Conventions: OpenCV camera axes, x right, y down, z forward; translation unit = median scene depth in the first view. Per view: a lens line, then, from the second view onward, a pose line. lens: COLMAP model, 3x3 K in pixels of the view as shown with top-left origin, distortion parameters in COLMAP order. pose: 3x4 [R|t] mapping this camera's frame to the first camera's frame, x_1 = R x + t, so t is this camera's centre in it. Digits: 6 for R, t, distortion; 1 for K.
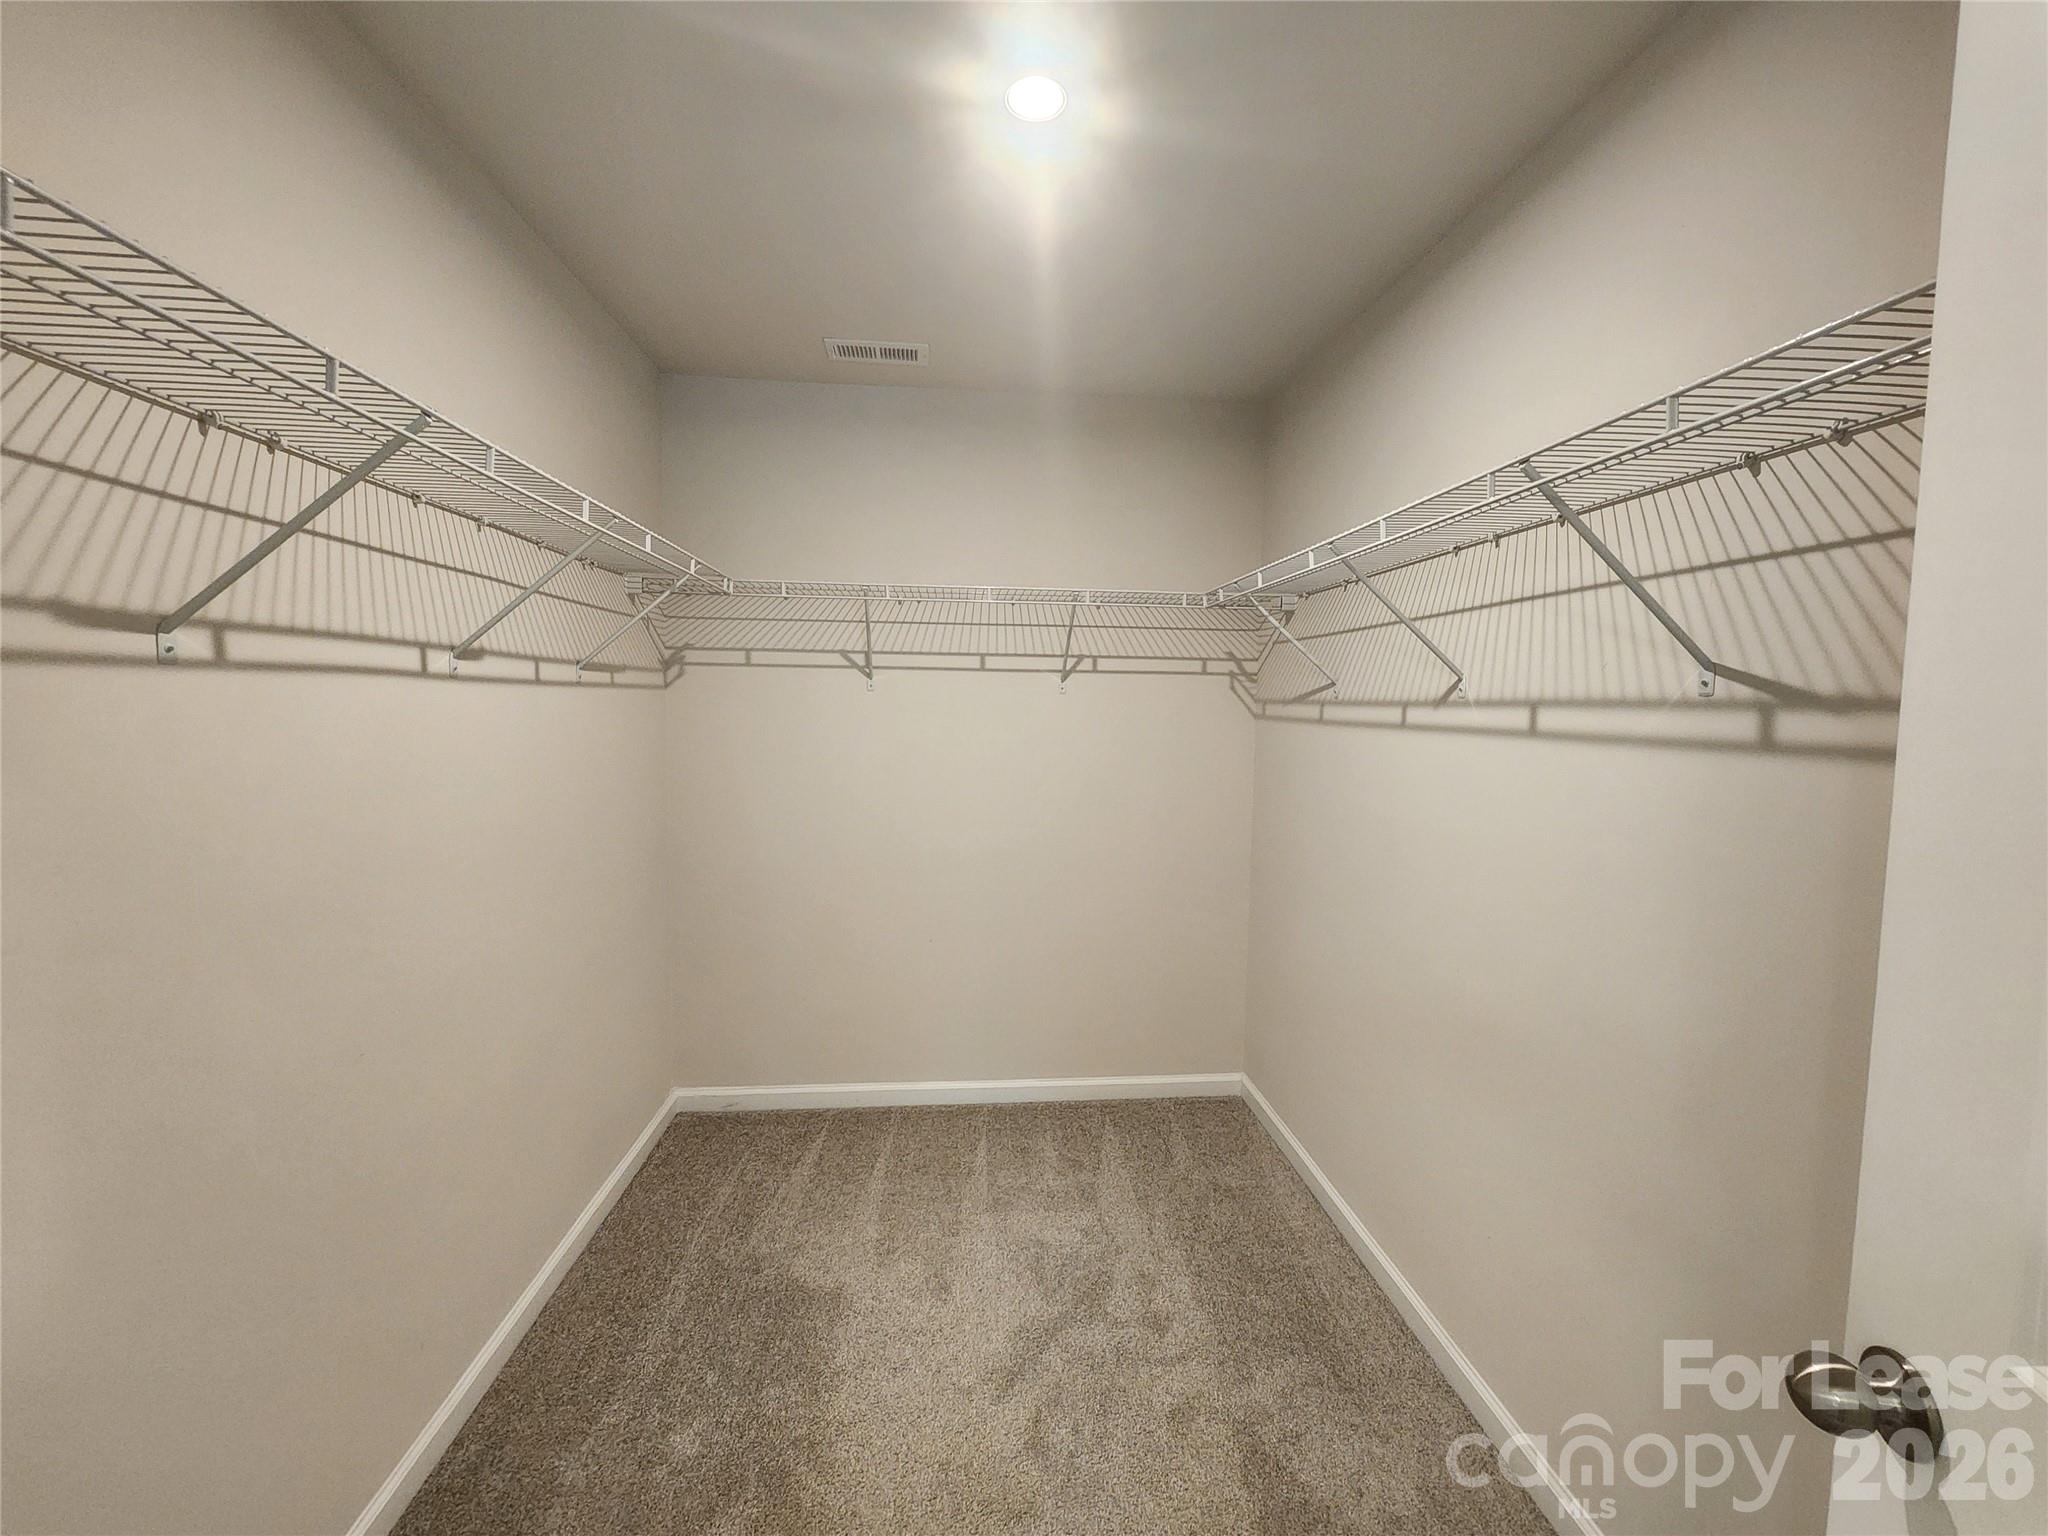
lens RADIAL K [[831.0, 0, 1023.5], [0, 831.0, 760.3], [0, 0, 1]] dist [-0.002036, 0.000162]
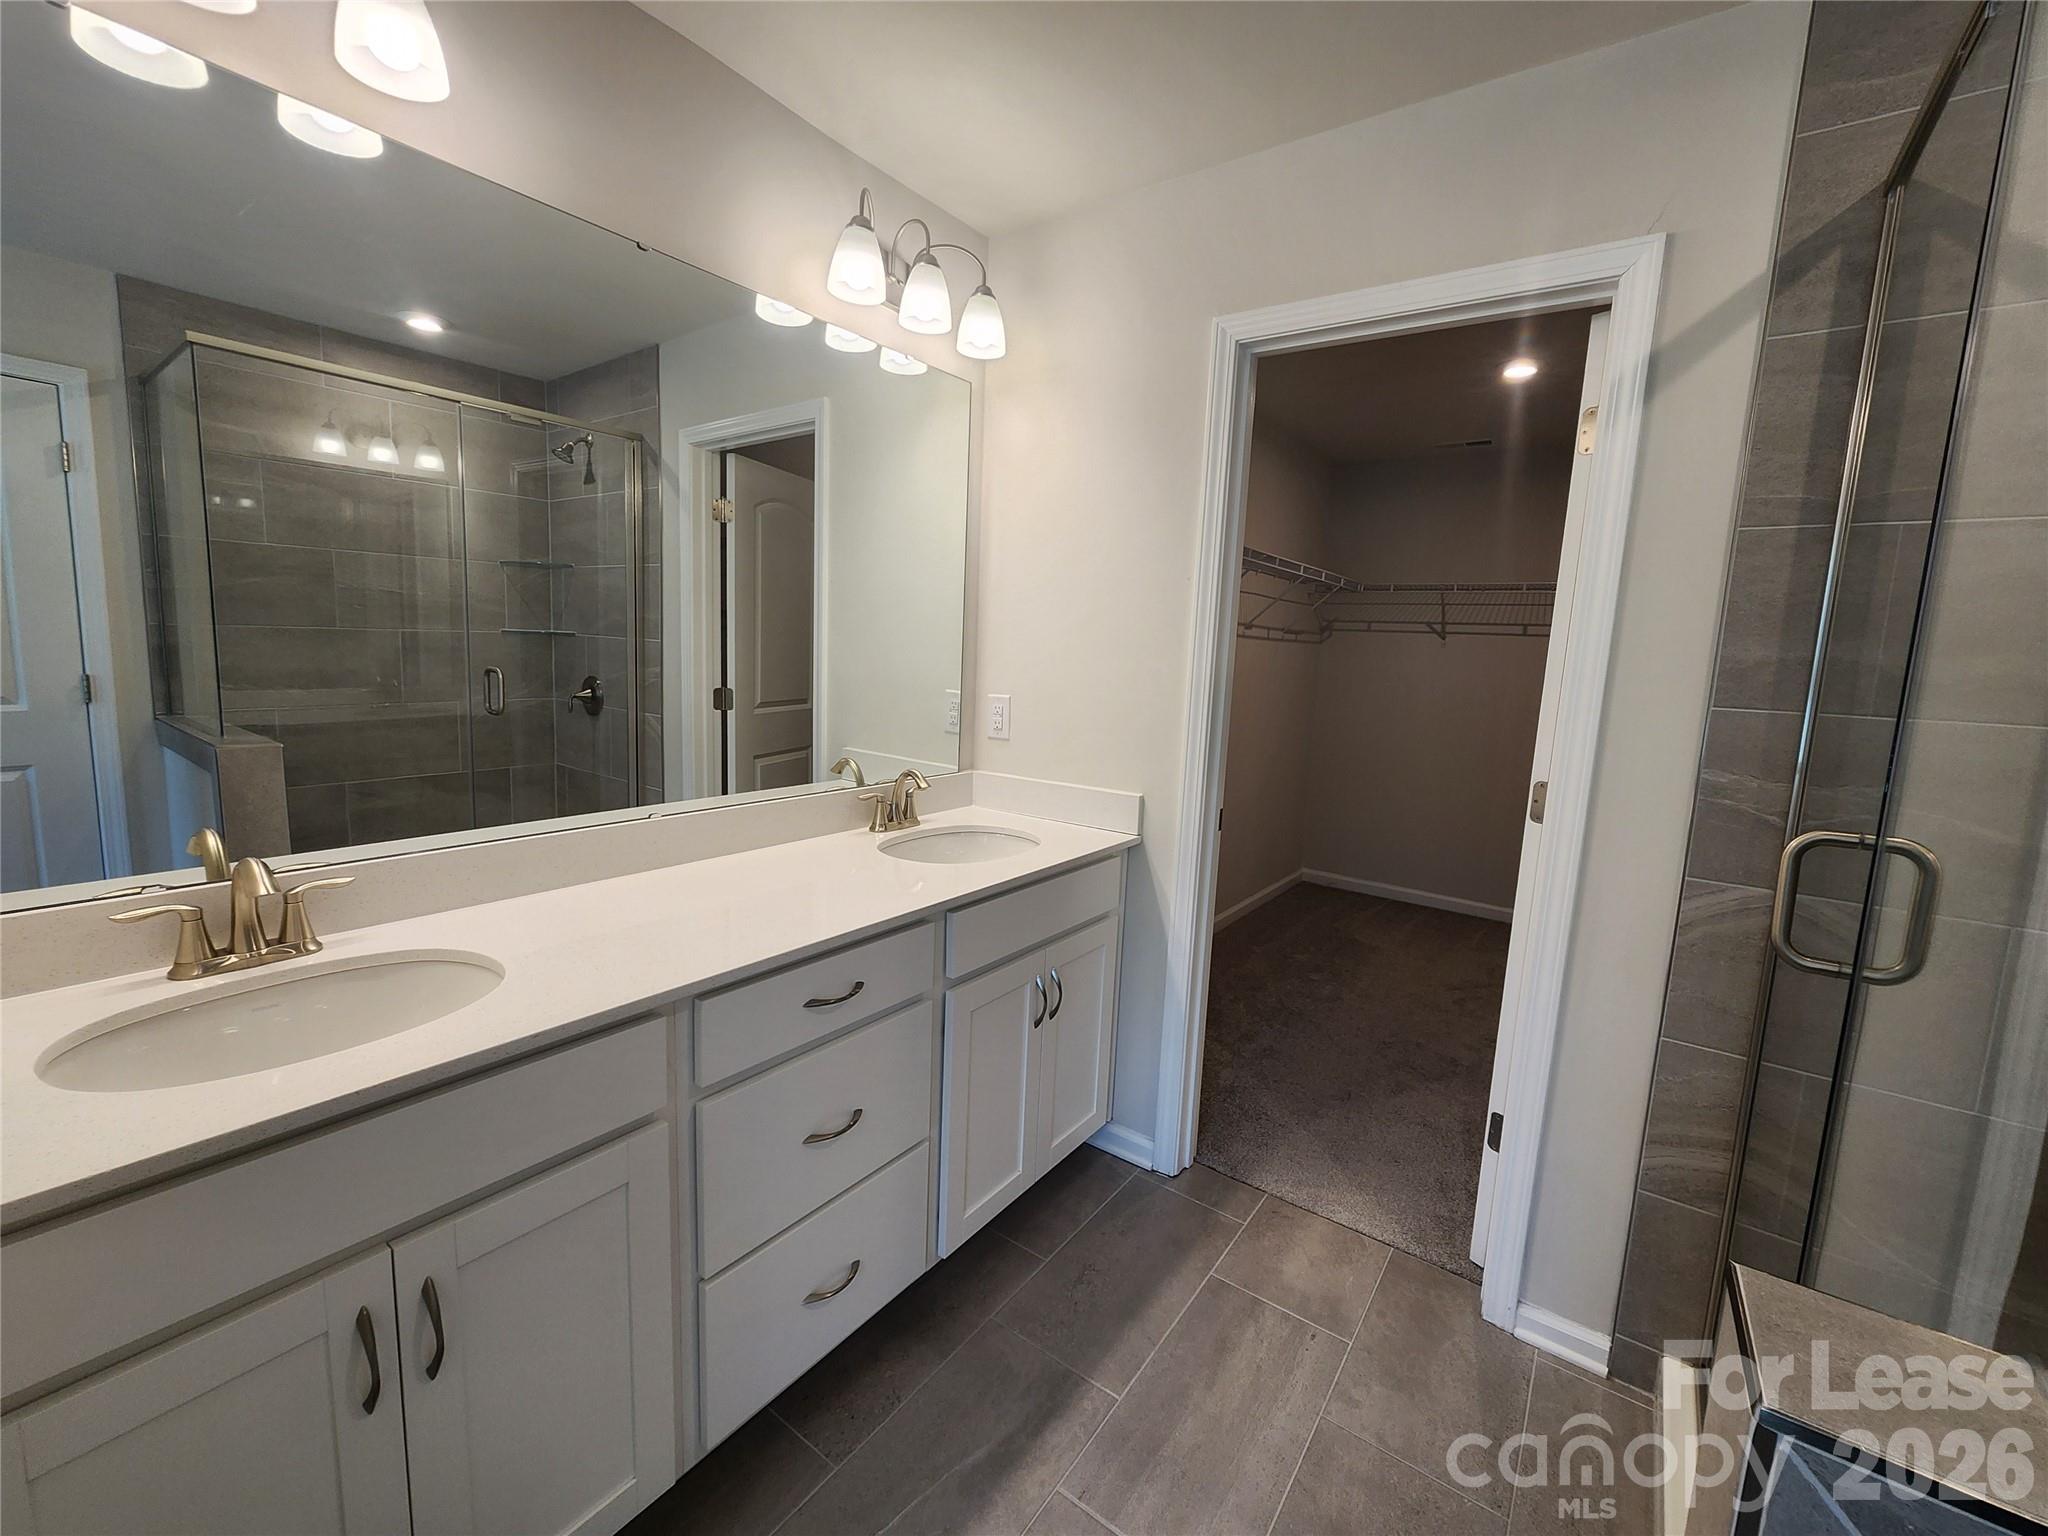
lens RADIAL K [[831.0, 0, 1040.3], [0, 831.0, 761.7], [0, 0, 1]] dist [-0.002036, 0.000162]
pose [[0.759979, 0.107946, -0.640921, 0.285339], [-0.077215, 0.994123, 0.075876, 0.076868], [0.645345, -0.008175, 0.763848, -0.755719]]
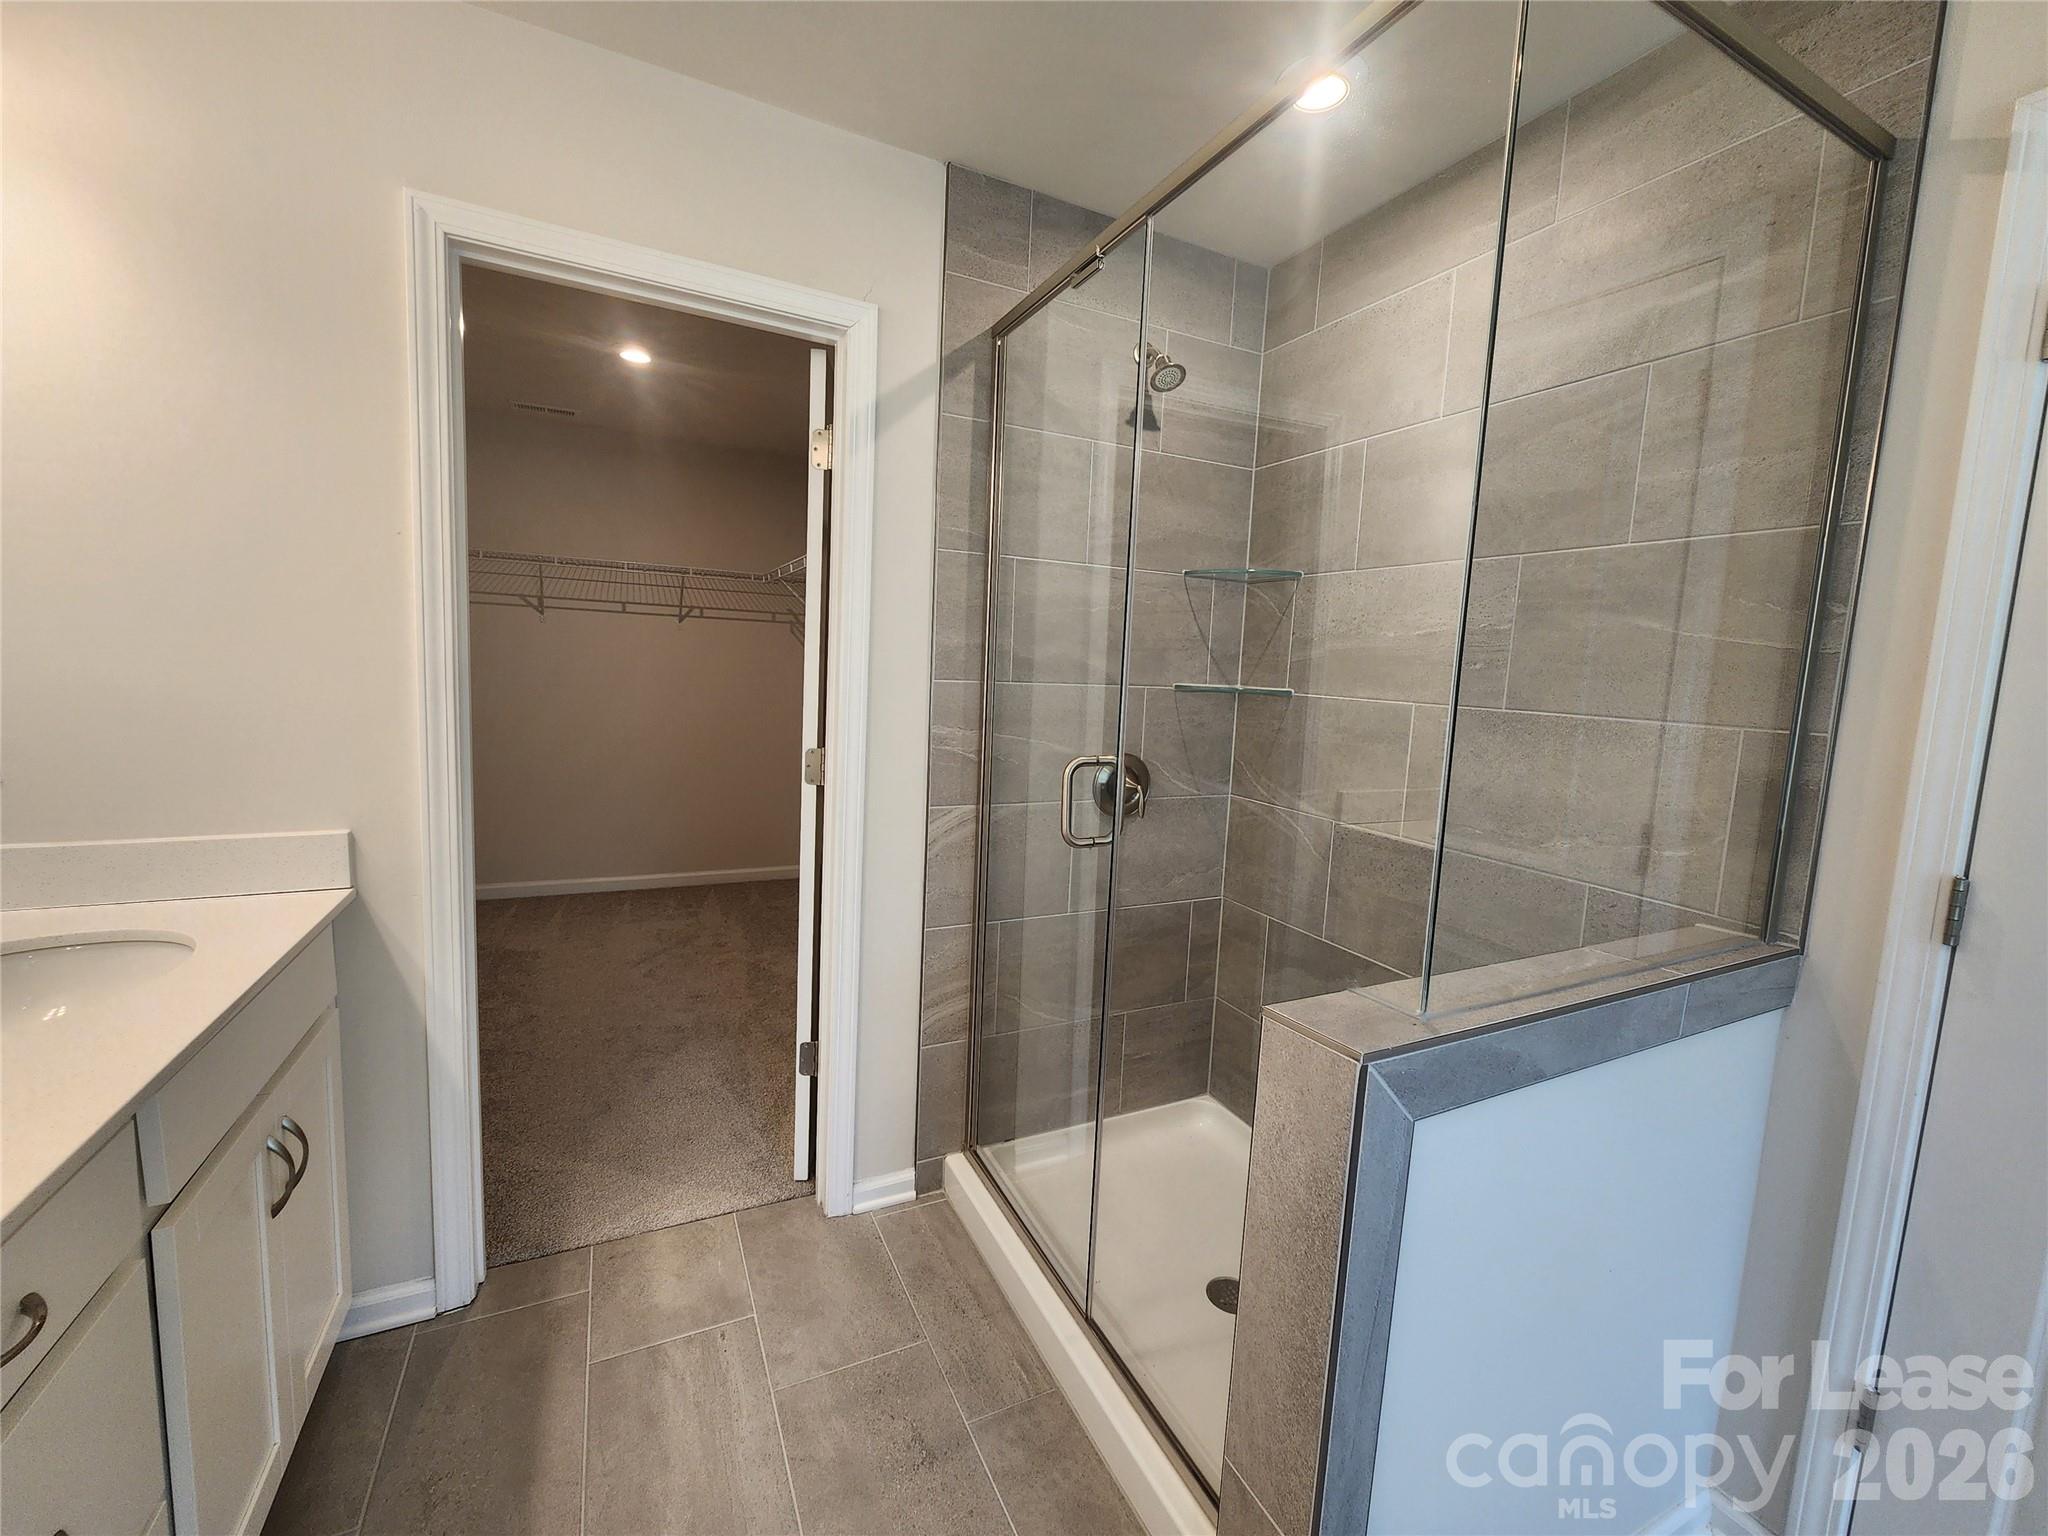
lens RADIAL K [[831.0, 0, 1026.1], [0, 831.0, 760.3], [0, 0, 1]] dist [-0.002036, 0.000162]
pose [[0.931723, -0.013218, 0.362928, 0.088590], [-0.007962, 0.998354, 0.056801, 0.077496], [-0.363082, -0.055812, 0.930084, -0.776121]]
